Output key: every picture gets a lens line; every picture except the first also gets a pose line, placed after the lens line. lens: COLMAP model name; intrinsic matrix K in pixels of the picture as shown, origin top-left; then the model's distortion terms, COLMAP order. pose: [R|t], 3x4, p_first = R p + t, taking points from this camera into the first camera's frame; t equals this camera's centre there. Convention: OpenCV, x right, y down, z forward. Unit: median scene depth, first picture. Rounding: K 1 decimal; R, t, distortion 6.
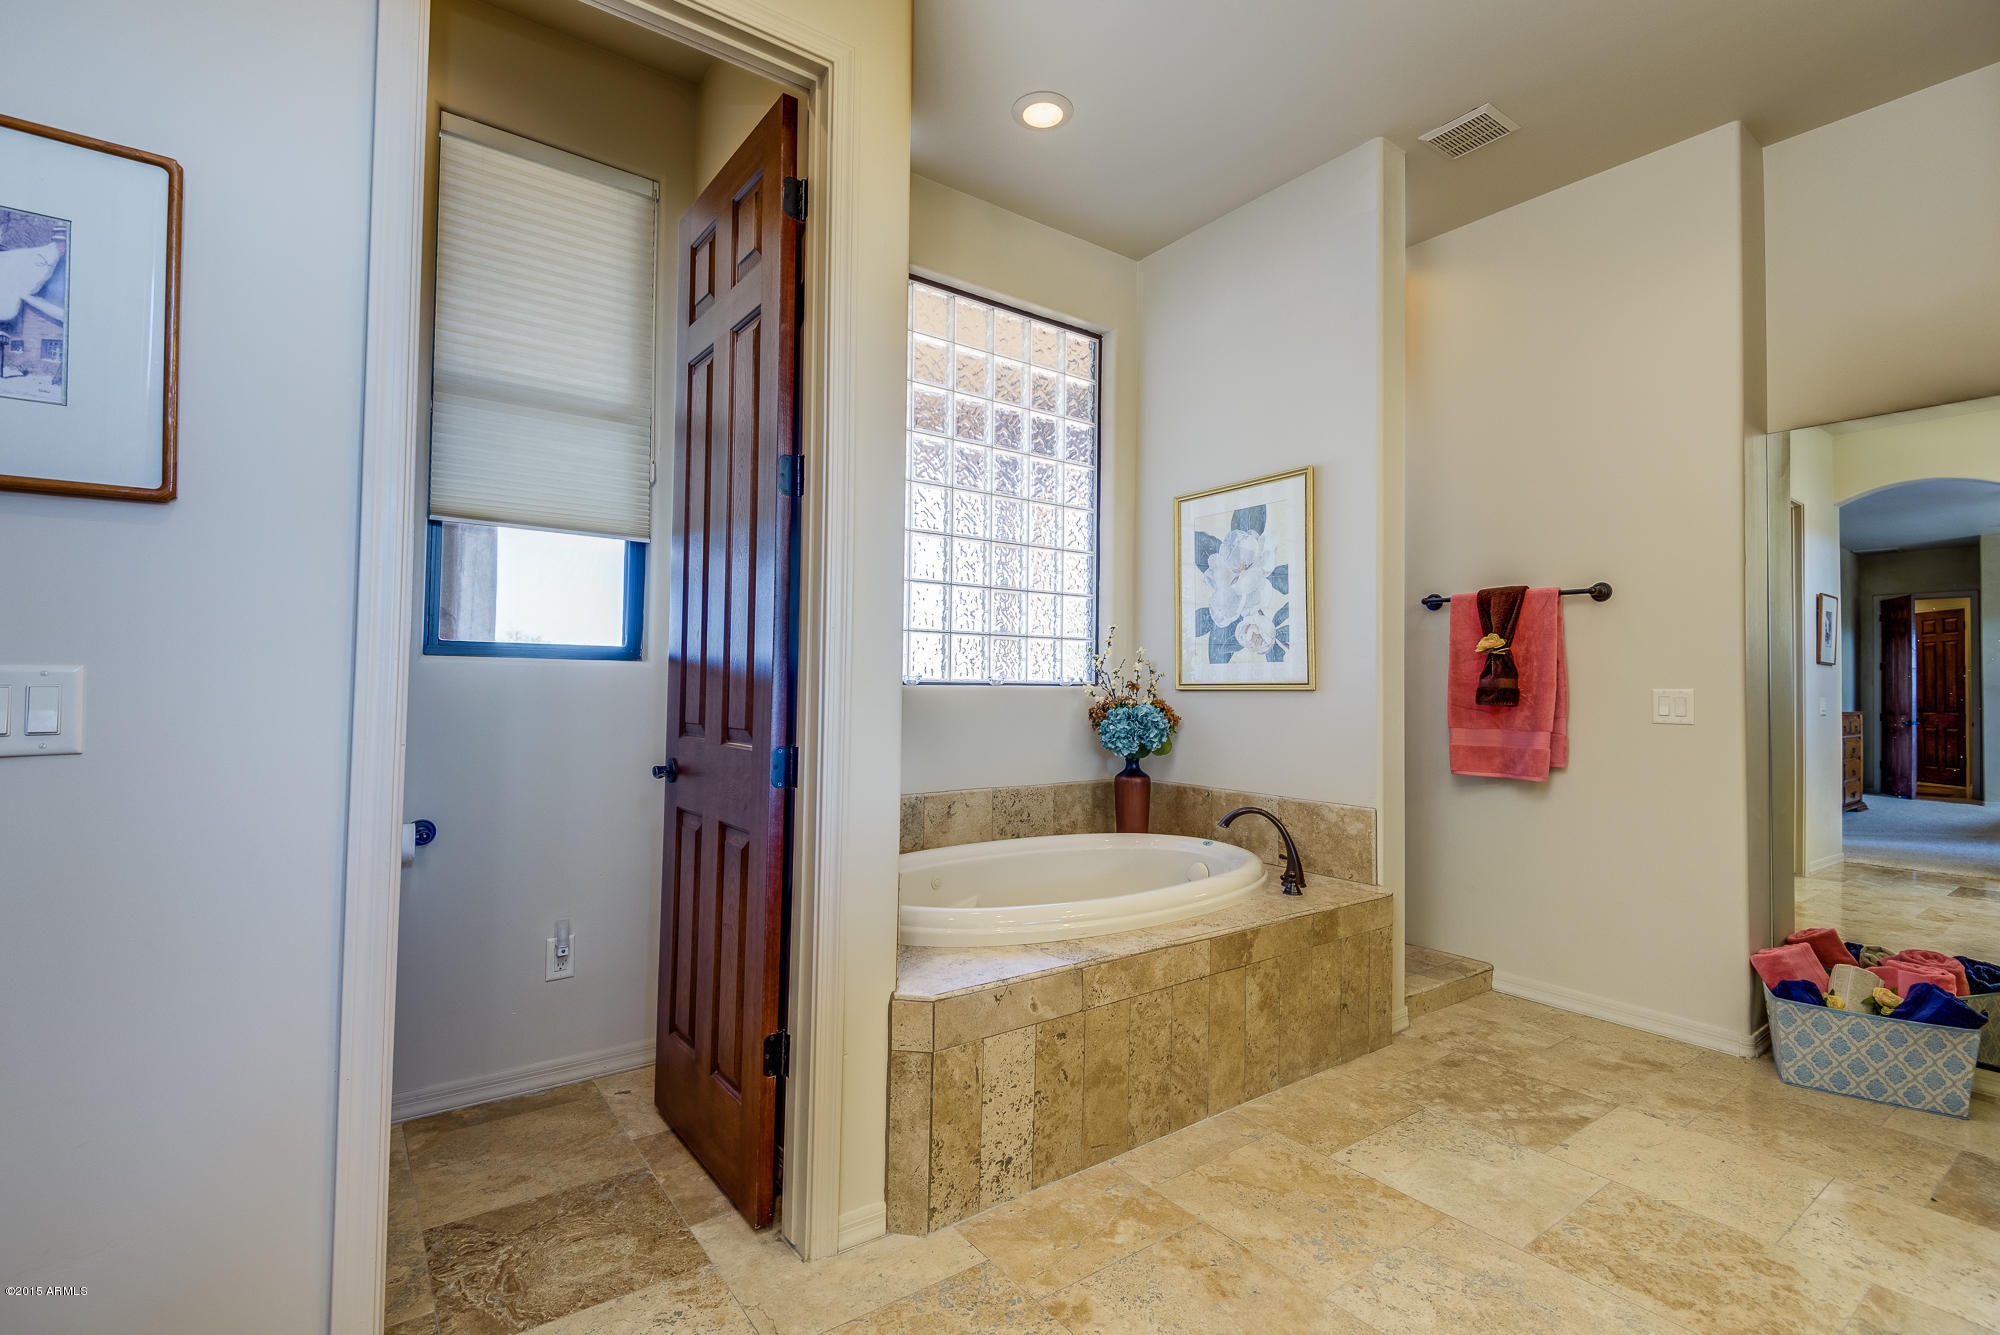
lens RADIAL K [[907.2, 0, 1000.3], [0, 907.2, 657.3], [0, 0, 1]] dist [0.006397, -0.000712]
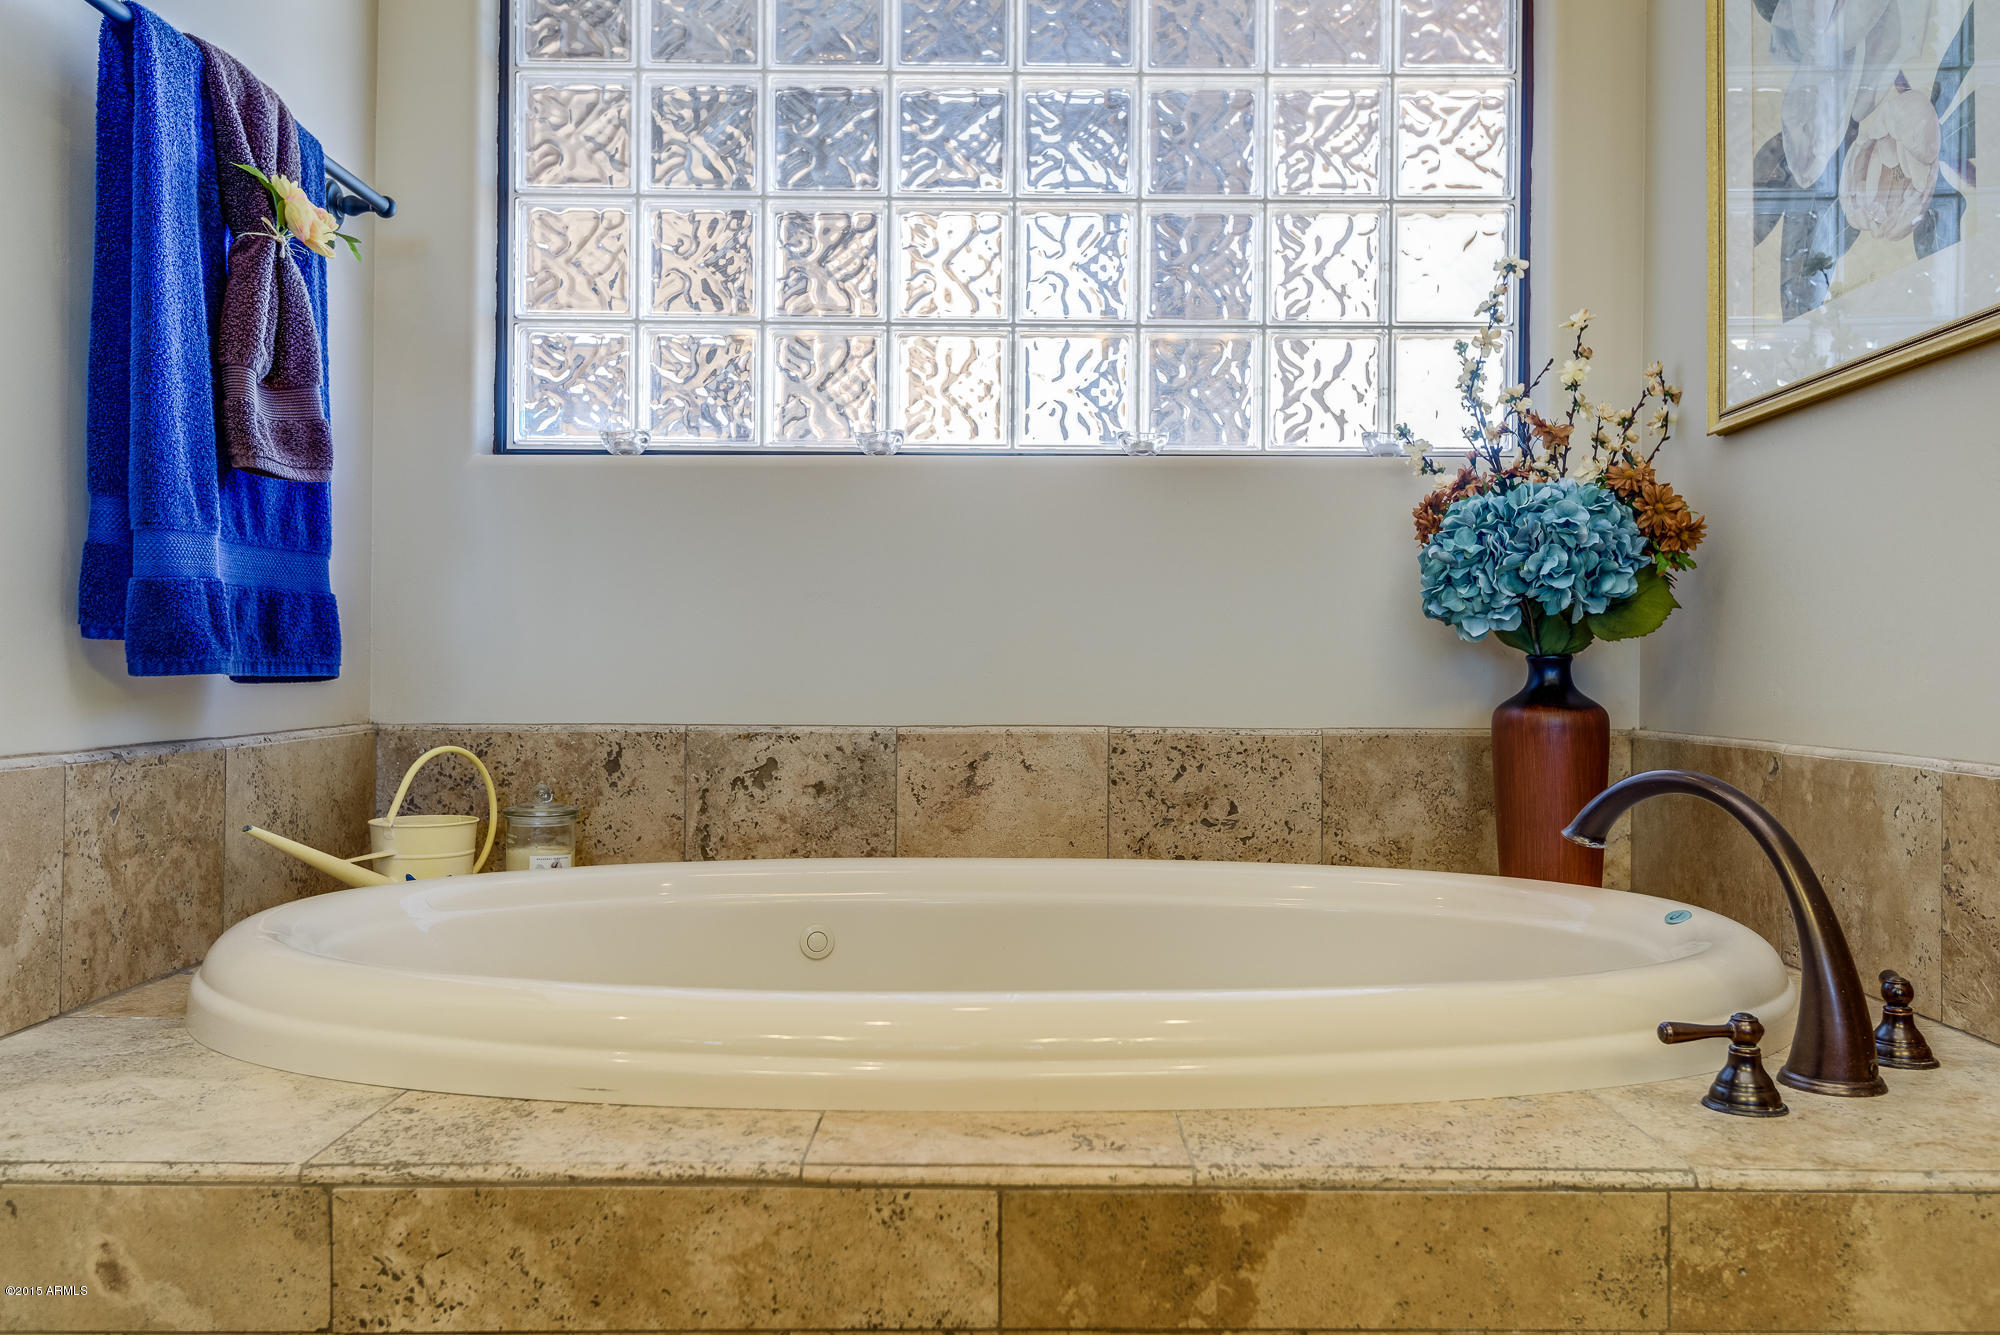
lens RADIAL K [[1577.5, 0, 1000.0], [0, 1577.5, 667.5], [0, 0, 1]] dist [-0.000239, 0.001537]
pose [[0.809503, -0.008227, -0.587058, 0.334289], [0.019282, 0.999735, 0.012578, 0.109964], [0.586799, -0.021501, 0.809447, 0.445055]]
